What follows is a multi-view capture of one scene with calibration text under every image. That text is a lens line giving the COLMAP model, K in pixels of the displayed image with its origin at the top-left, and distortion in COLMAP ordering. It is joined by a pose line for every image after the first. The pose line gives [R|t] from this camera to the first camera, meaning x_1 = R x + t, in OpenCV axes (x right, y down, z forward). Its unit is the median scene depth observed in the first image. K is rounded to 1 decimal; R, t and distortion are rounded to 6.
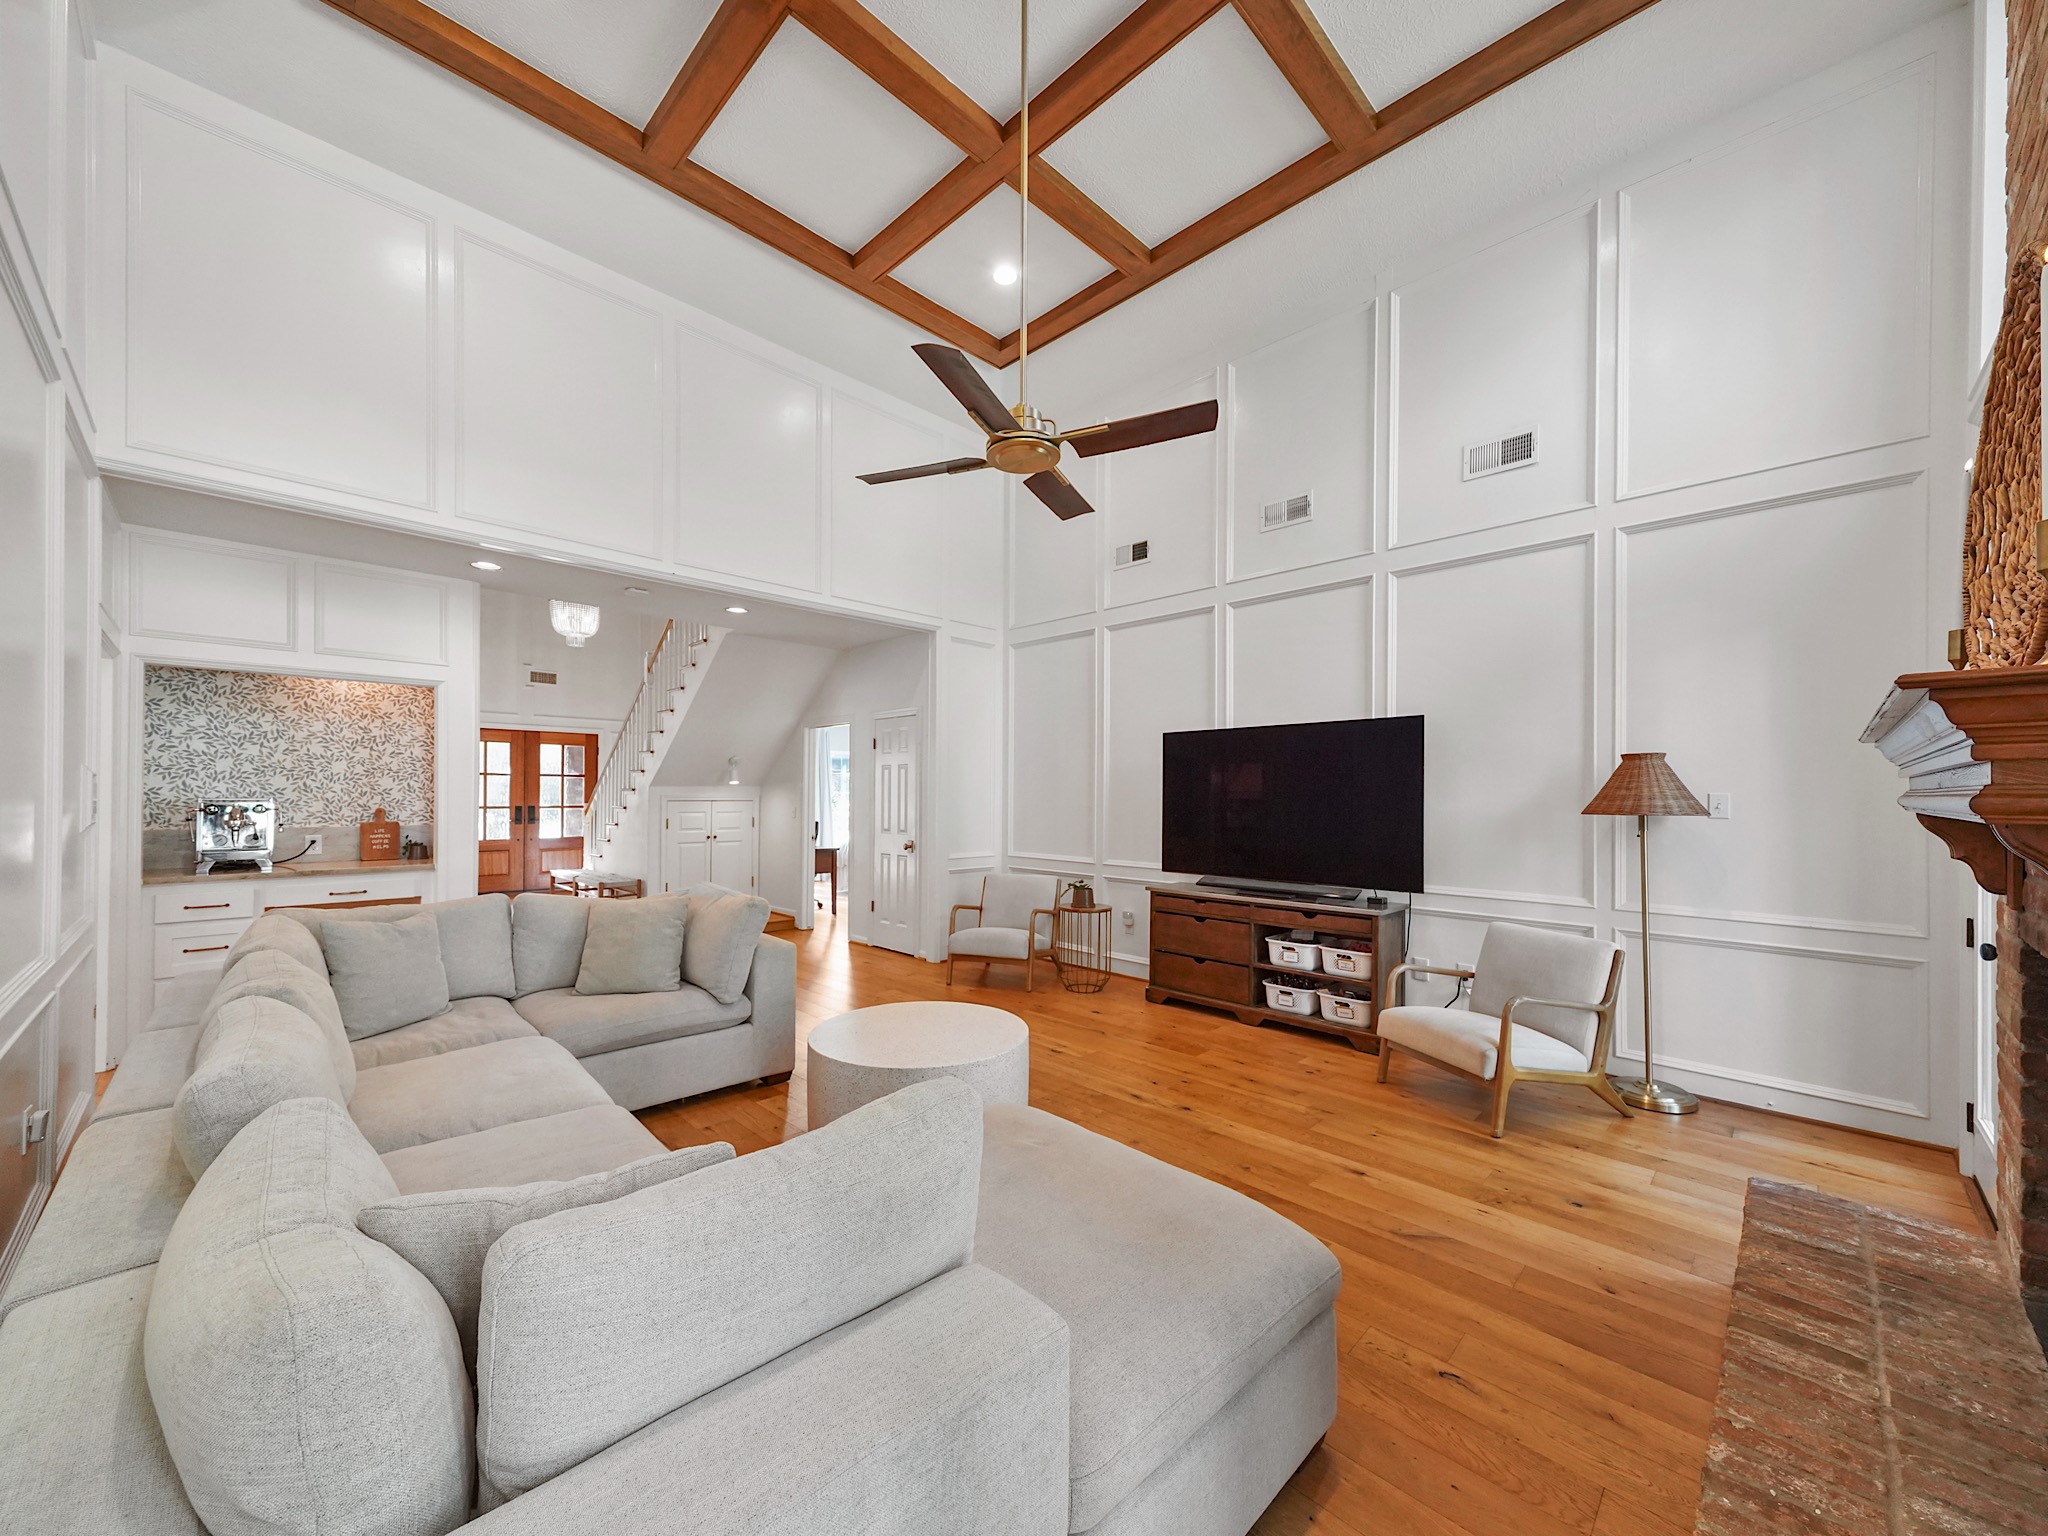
lens RADIAL K [[792.9, 0, 1032.6], [0, 792.9, 792.8], [0, 0, 1]] dist [-0.001429, -0.001079]
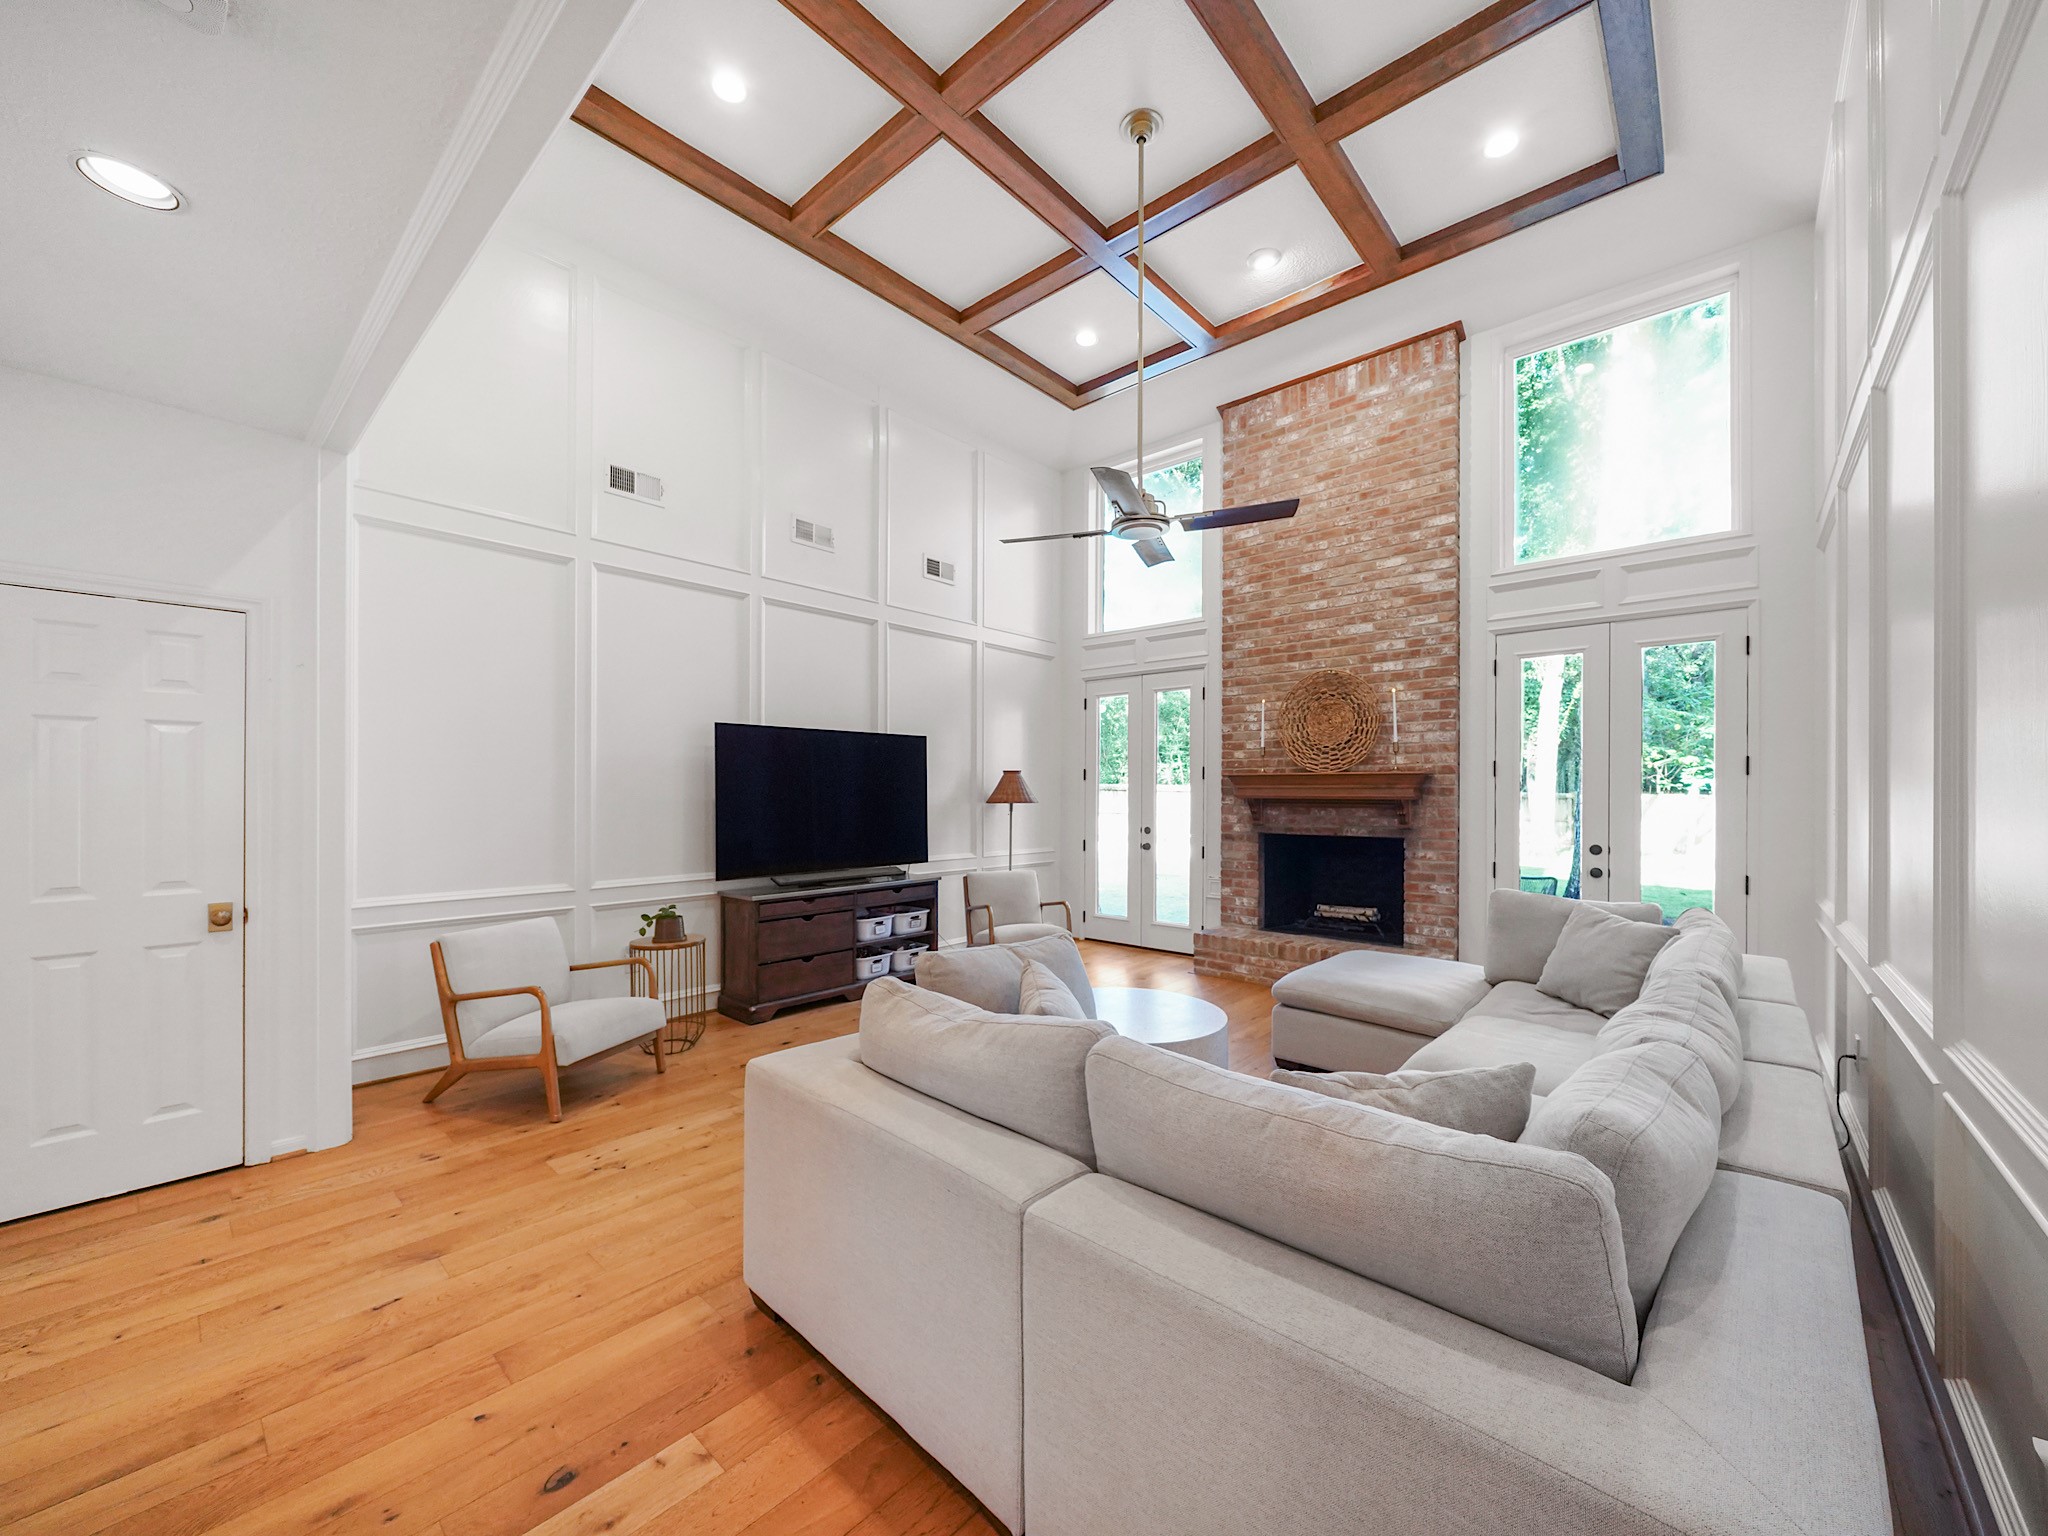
lens RADIAL K [[792.9, 0, 1015.6], [0, 792.9, 788.0], [0, 0, 1]] dist [-0.001429, -0.001079]
pose [[-0.050643, 0.002758, 0.998713, -0.825171], [-0.002086, 0.999994, -0.002868, -0.001445], [-0.998715, -0.002229, -0.050637, 0.816558]]
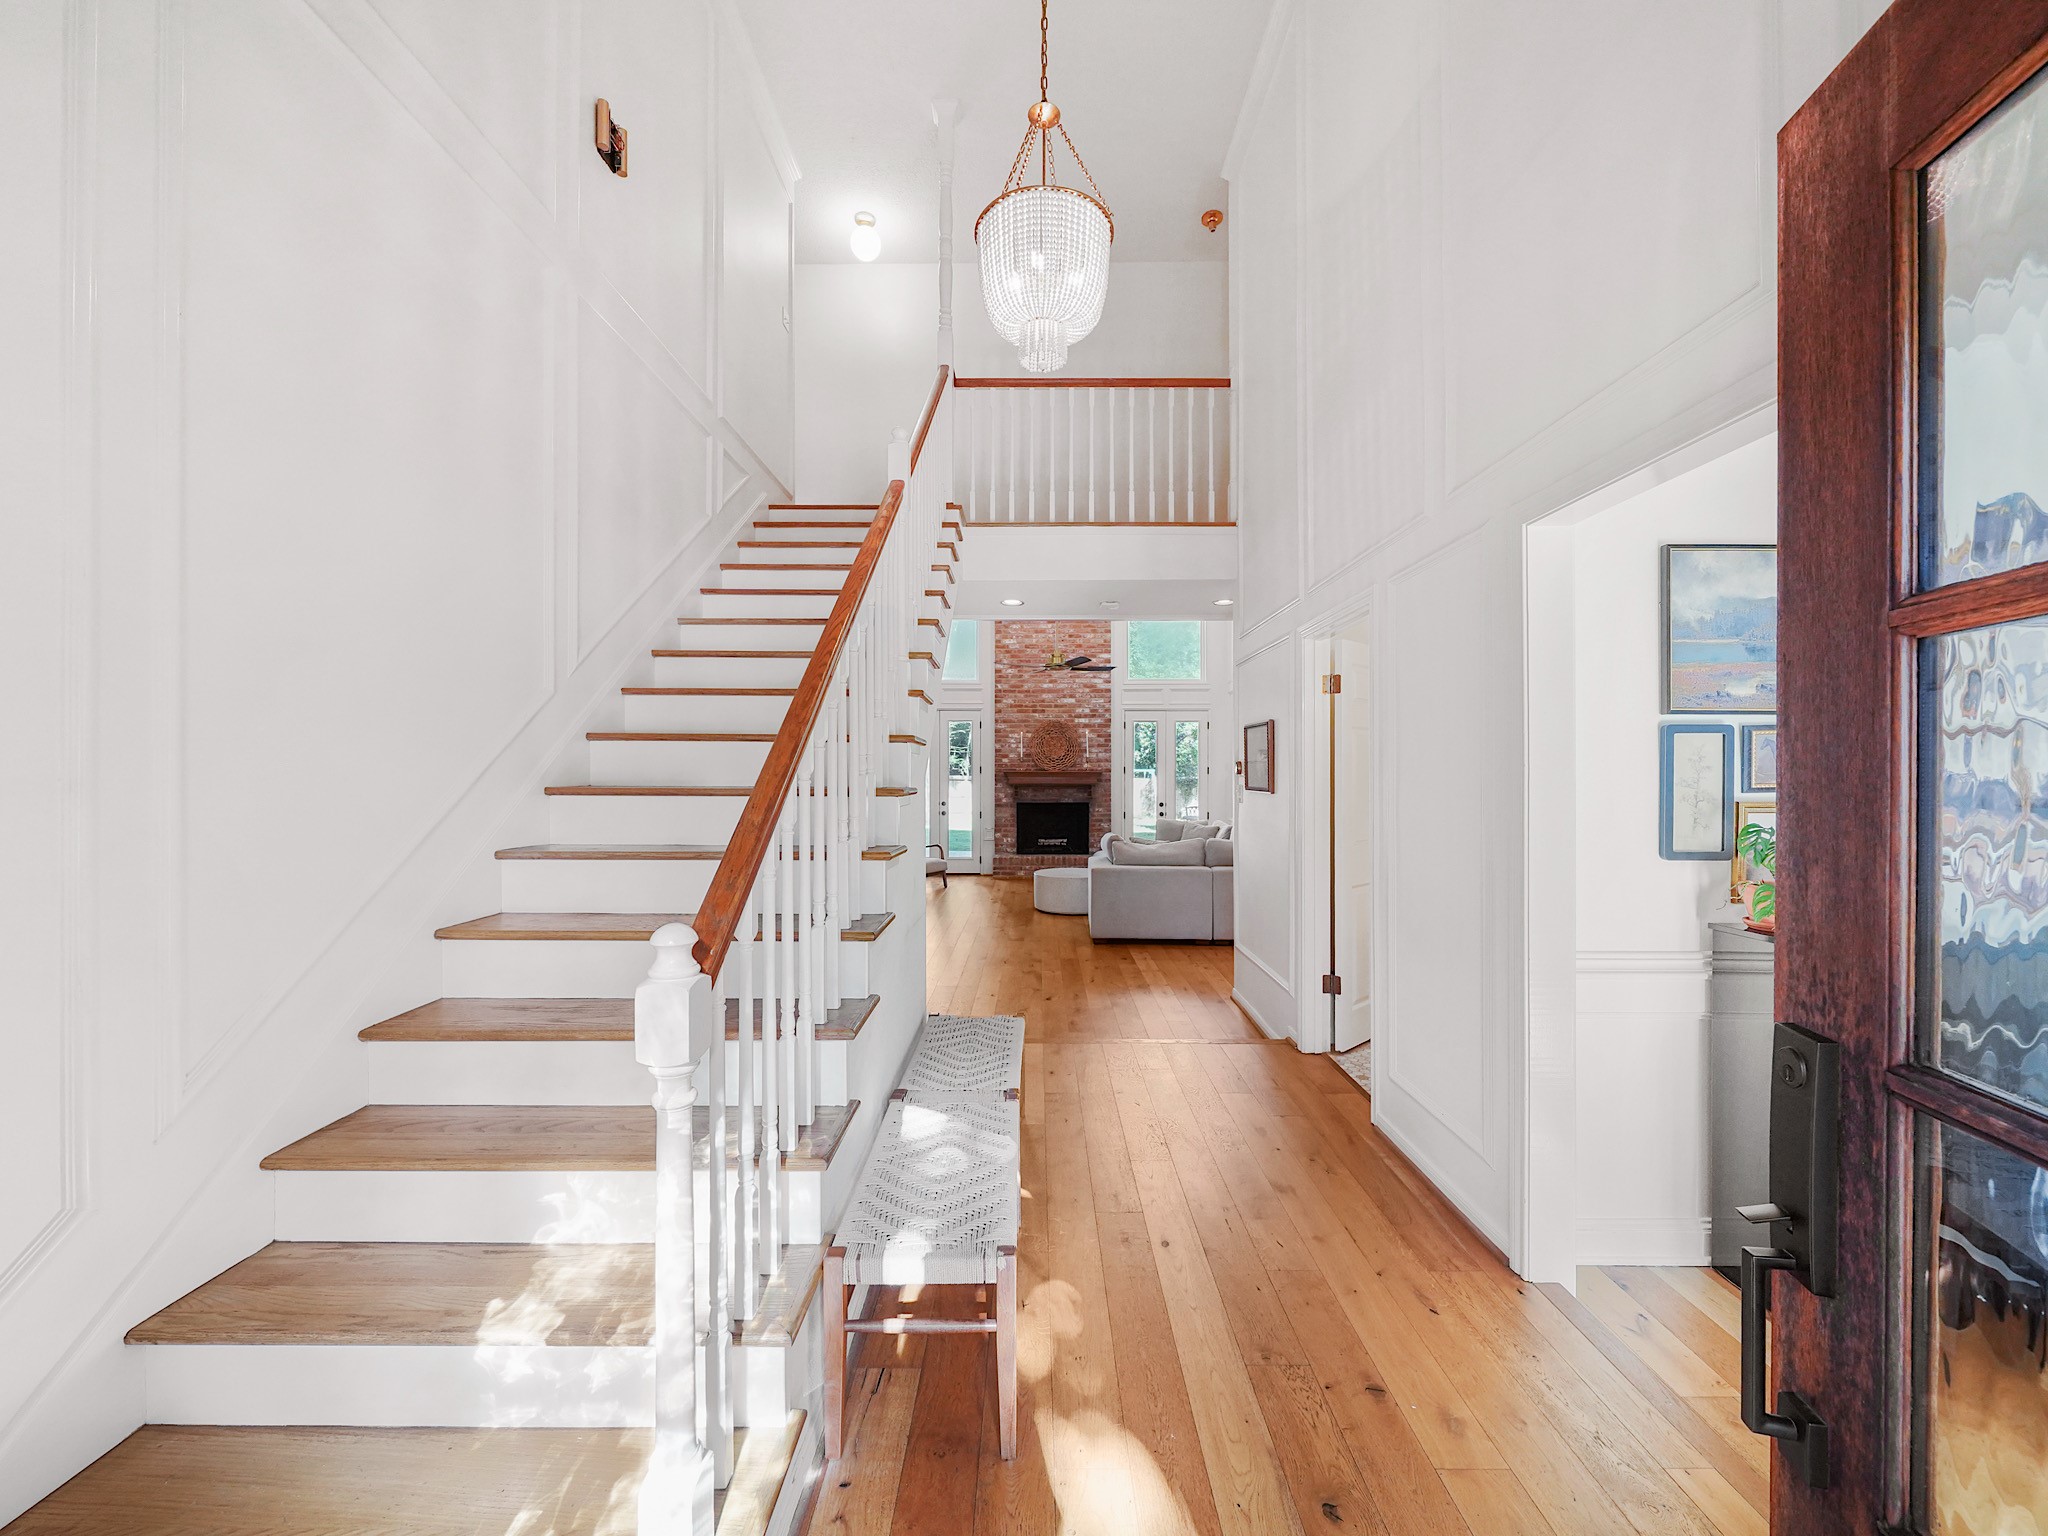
lens RADIAL K [[792.9, 0, 1024.8], [0, 792.9, 775.9], [0, 0, 1]] dist [-0.001429, -0.001079]
pose [[-0.705590, 0.000541, 0.708620, -1.102684], [-0.002582, 0.999991, -0.003334, -0.004402], [-0.708615, -0.004182, -0.705583, 1.551094]]
